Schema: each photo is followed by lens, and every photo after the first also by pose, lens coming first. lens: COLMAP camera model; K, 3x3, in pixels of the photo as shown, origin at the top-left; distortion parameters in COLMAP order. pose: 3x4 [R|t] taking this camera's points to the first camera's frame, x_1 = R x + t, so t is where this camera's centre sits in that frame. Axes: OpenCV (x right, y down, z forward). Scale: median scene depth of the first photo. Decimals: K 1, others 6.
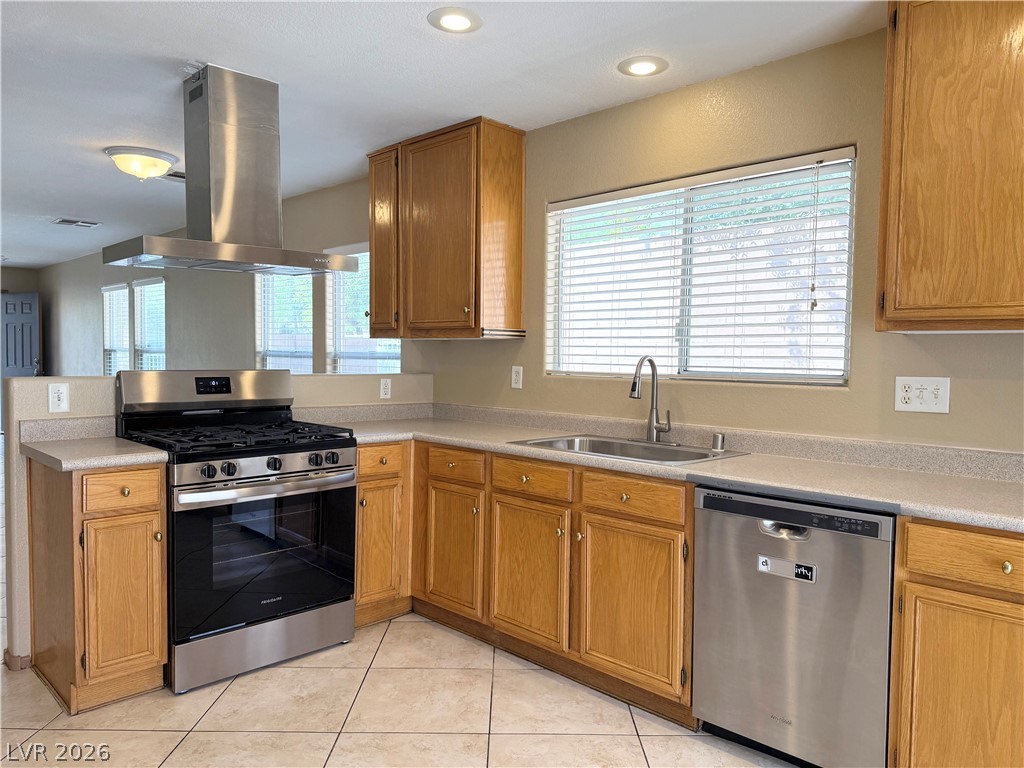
lens RADIAL K [[717.4, 0, 513.9], [0, 717.4, 385.7], [0, 0, 1]] dist [0.110724, -0.163746]
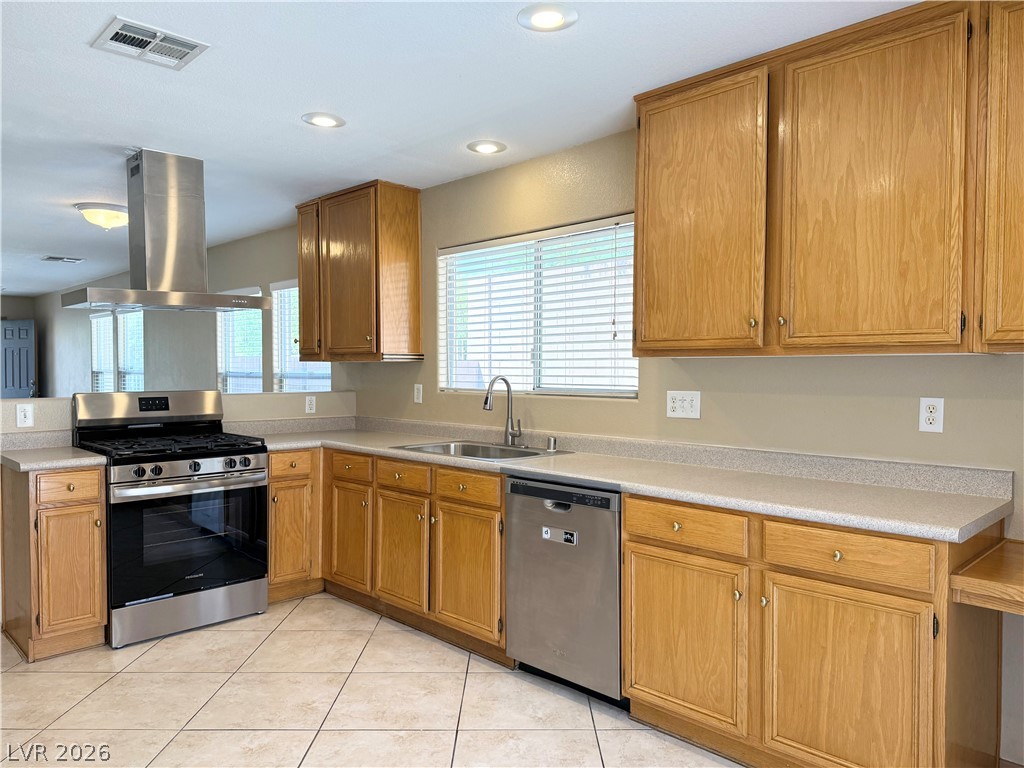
lens RADIAL K [[720.0, 0, 517.9], [0, 720.0, 385.1], [0, 0, 1]] dist [0.089123, -0.129628]
pose [[0.999917, -0.011754, -0.005192, 0.218062], [0.011645, 0.999721, -0.020547, 0.000446], [0.005432, 0.020485, 0.999775, -0.235194]]
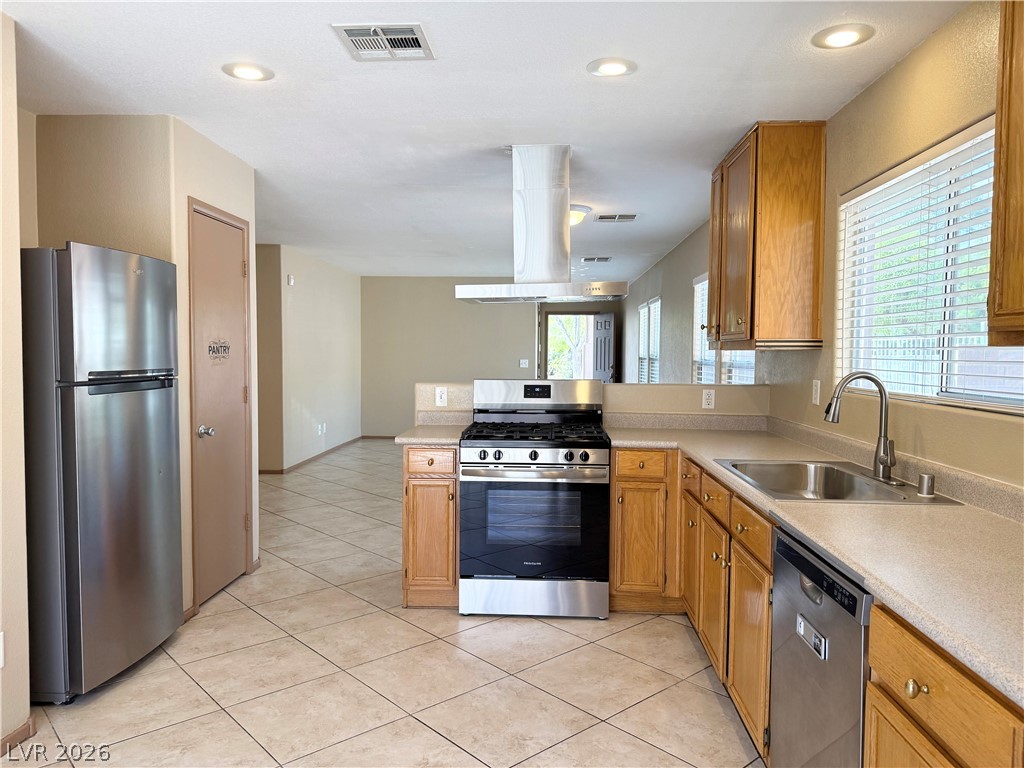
lens RADIAL K [[717.4, 0, 513.9], [0, 717.4, 385.7], [0, 0, 1]] dist [0.110724, -0.163746]
pose [[0.664306, 0.025950, -0.747010, 0.538485], [-0.028846, 0.999543, 0.009070, -0.021612], [0.746904, 0.015522, 0.664751, 0.136203]]
